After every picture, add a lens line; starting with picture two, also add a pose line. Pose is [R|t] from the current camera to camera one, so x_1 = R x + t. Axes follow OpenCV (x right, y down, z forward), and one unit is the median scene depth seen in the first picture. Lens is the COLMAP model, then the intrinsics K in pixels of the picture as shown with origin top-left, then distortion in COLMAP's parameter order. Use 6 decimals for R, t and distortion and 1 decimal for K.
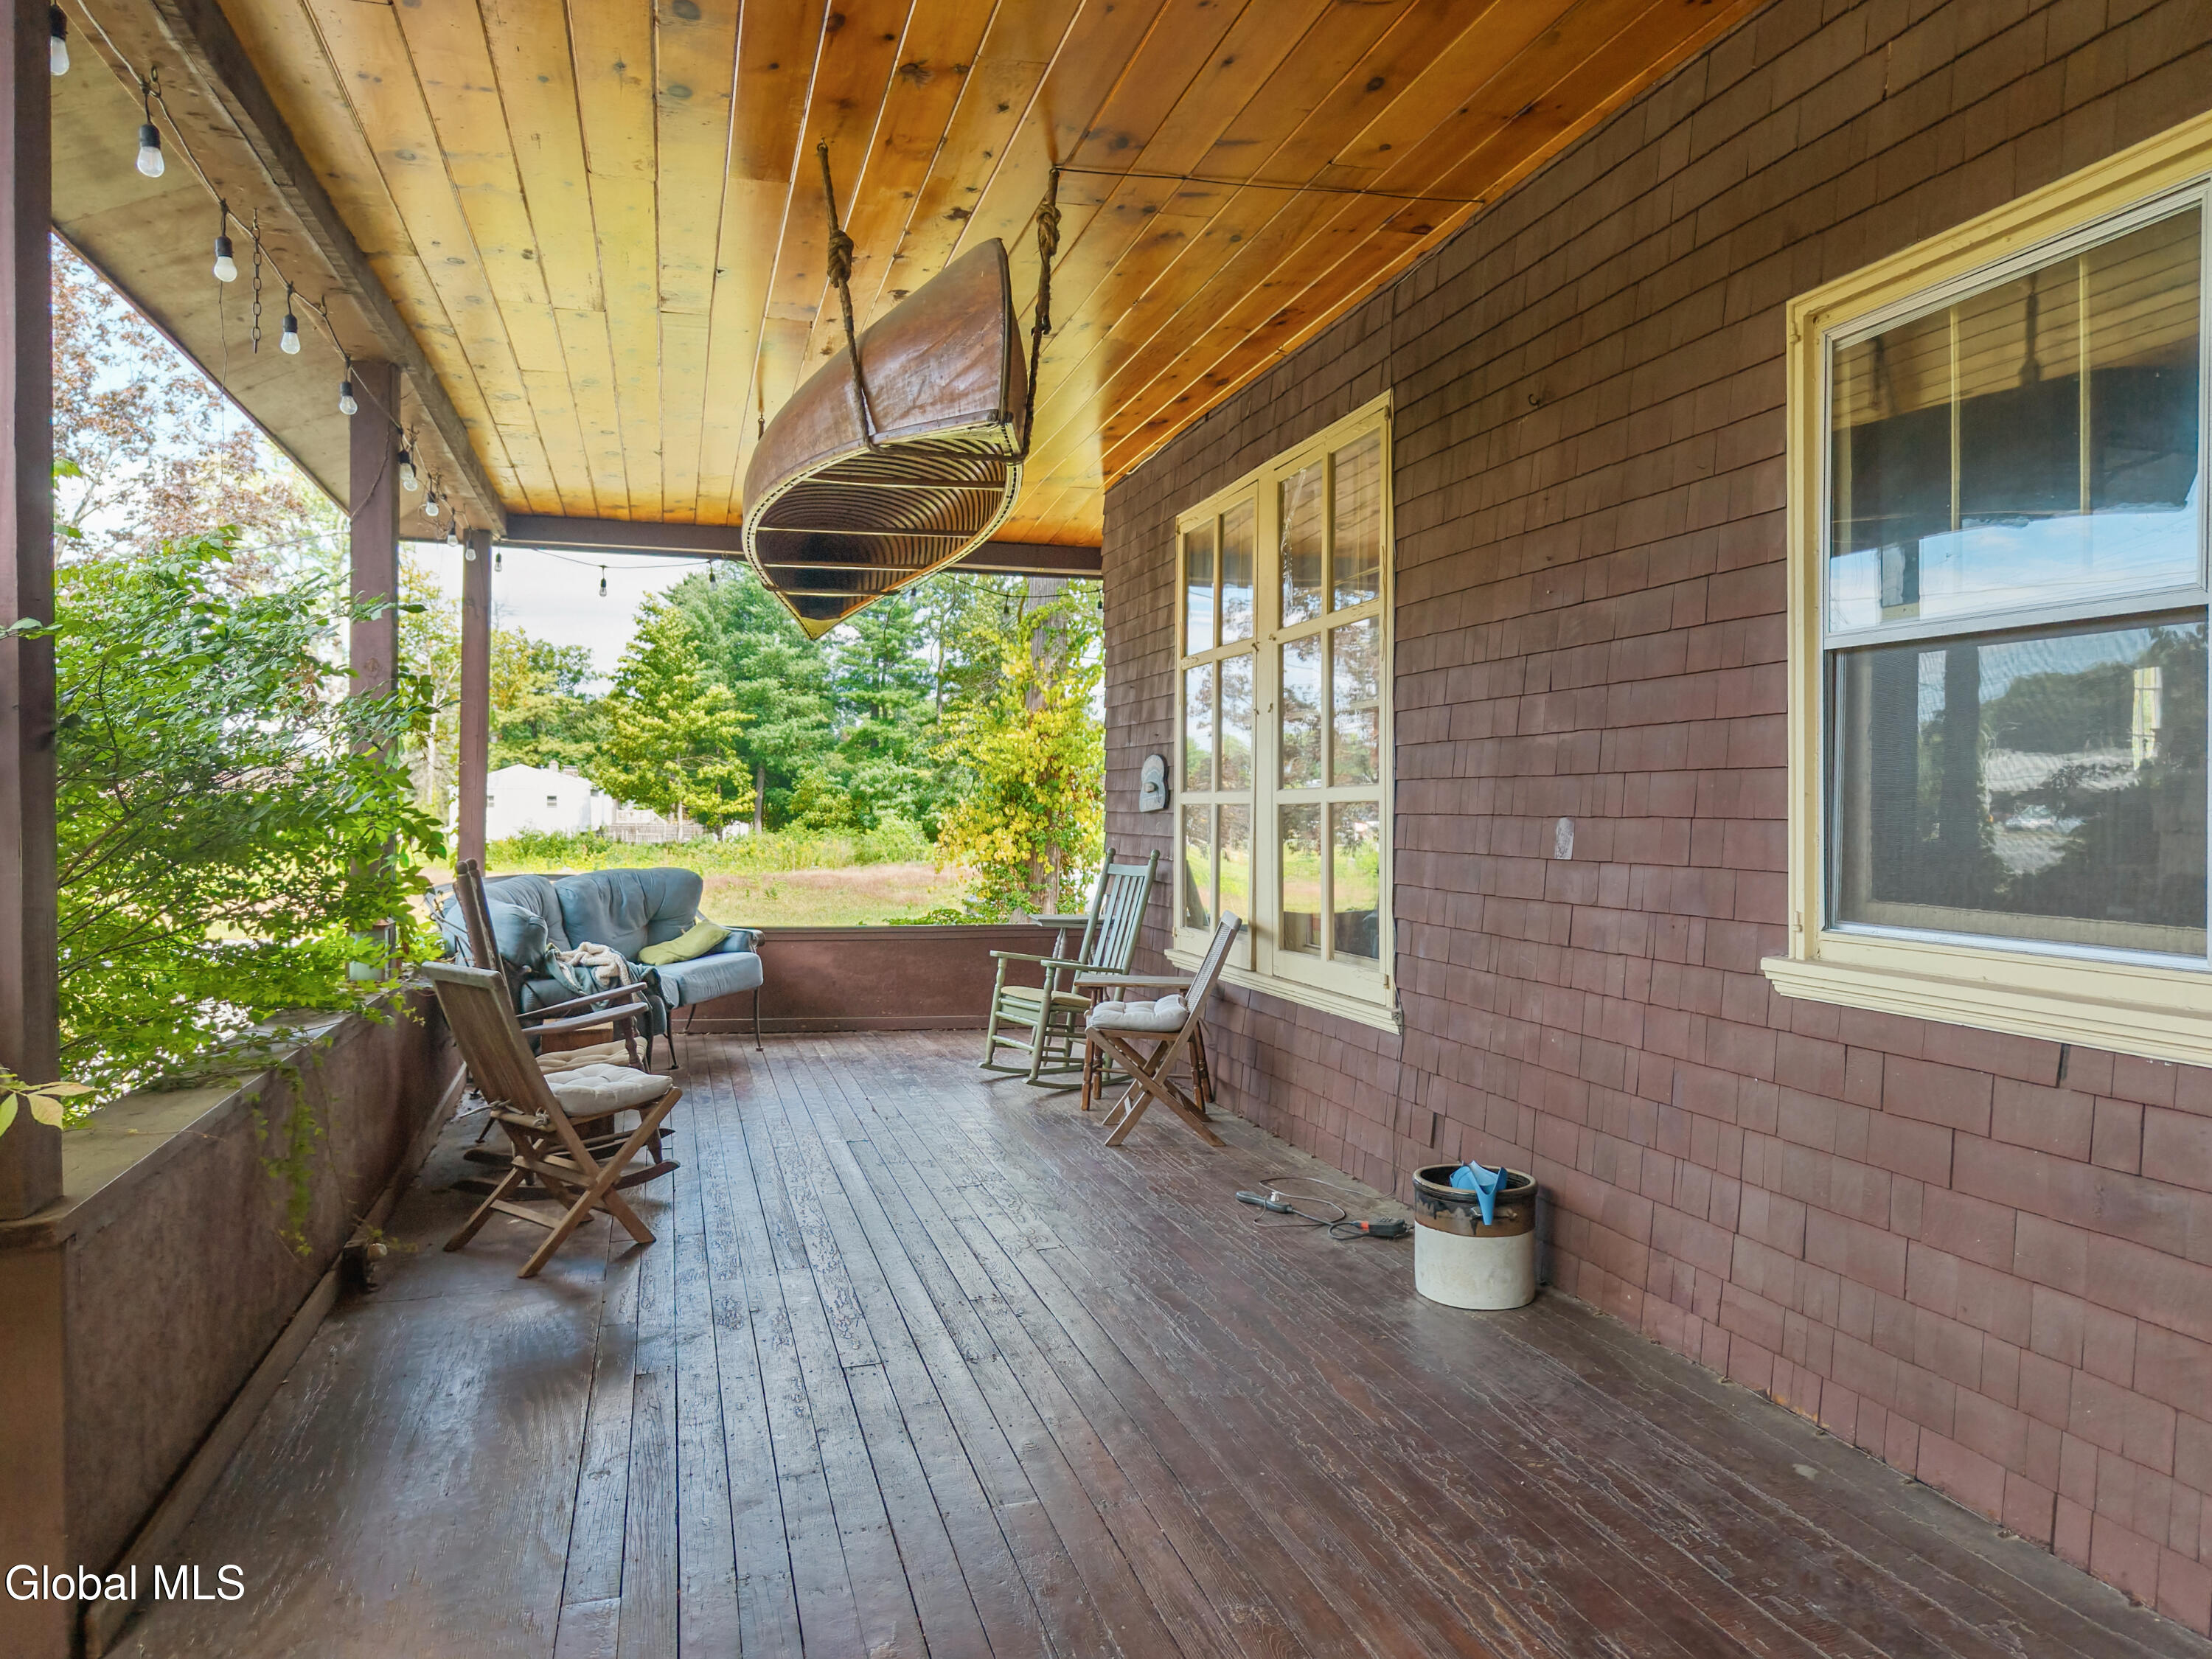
lens RADIAL K [[1550.1, 0, 1106.0], [0, 1550.1, 829.5], [0, 0, 1]] dist [0.023687, -0.007560]
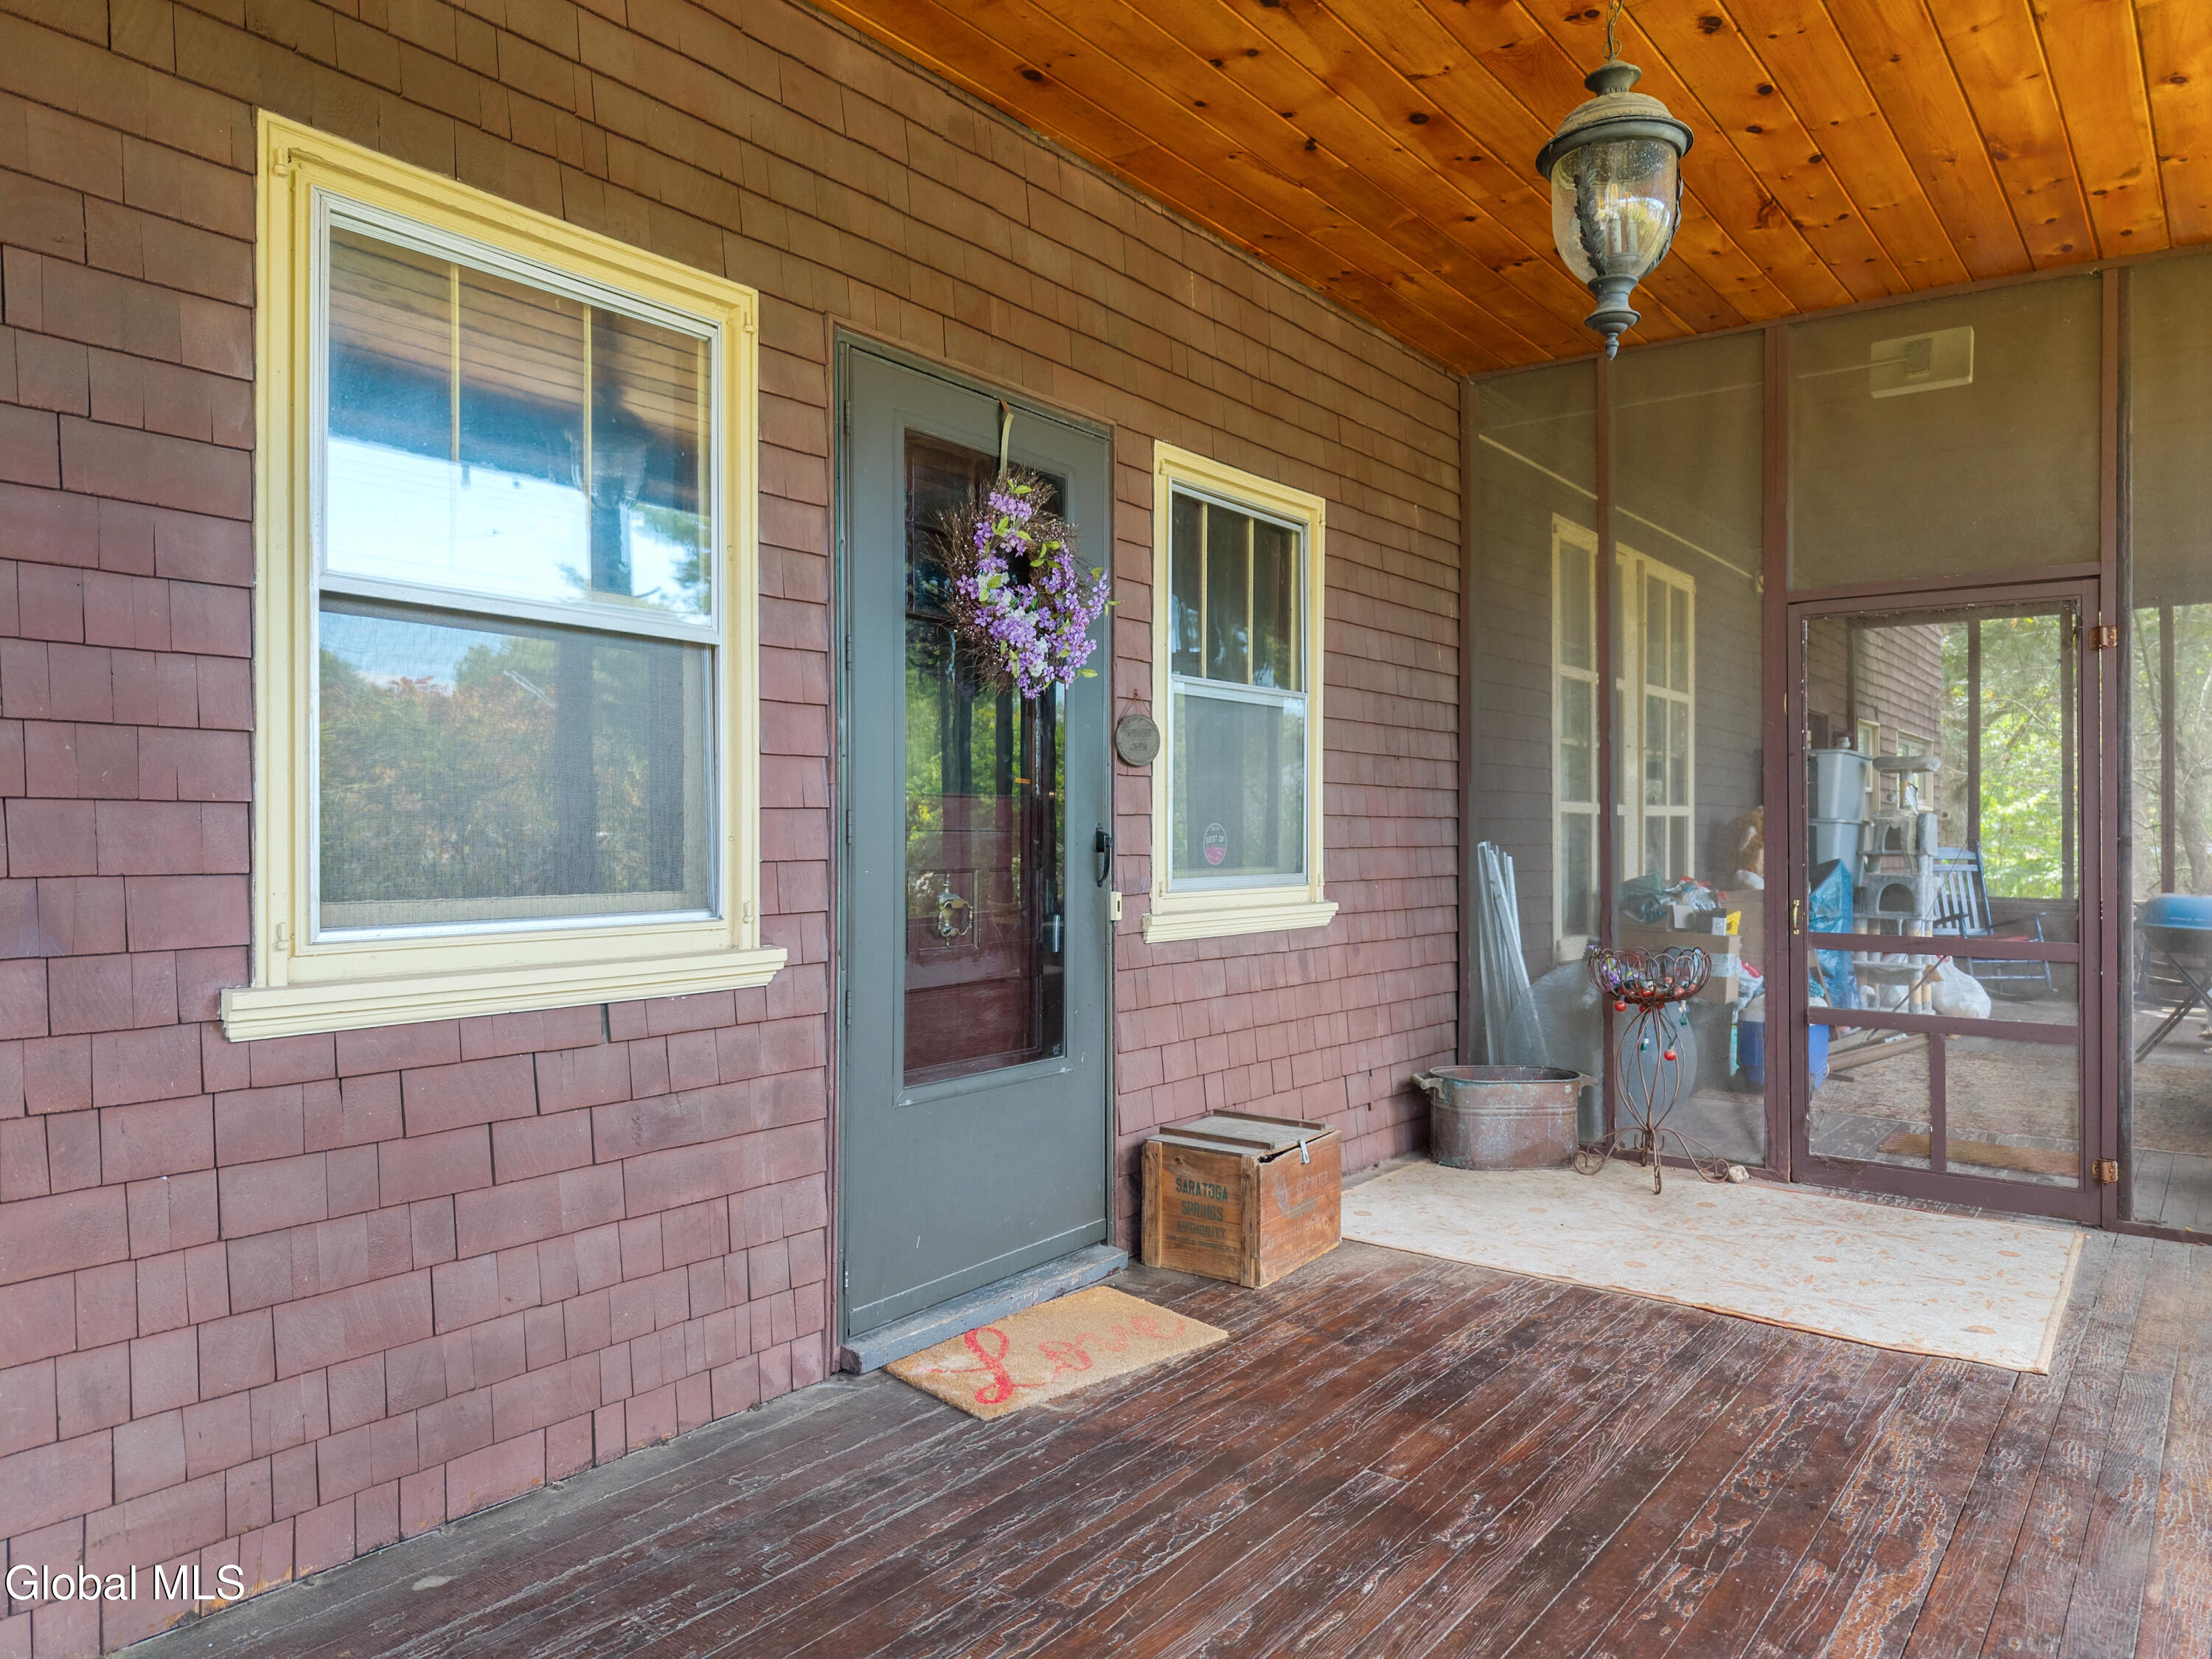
lens RADIAL K [[1550.1, 0, 1106.0], [0, 1550.1, 829.5], [0, 0, 1]] dist [0.023687, -0.007560]
pose [[-0.612960, -0.001264, 0.790113, -0.444835], [0.008767, 0.999926, 0.008401, 0.004288], [-0.790065, 0.012076, -0.612904, 1.256624]]
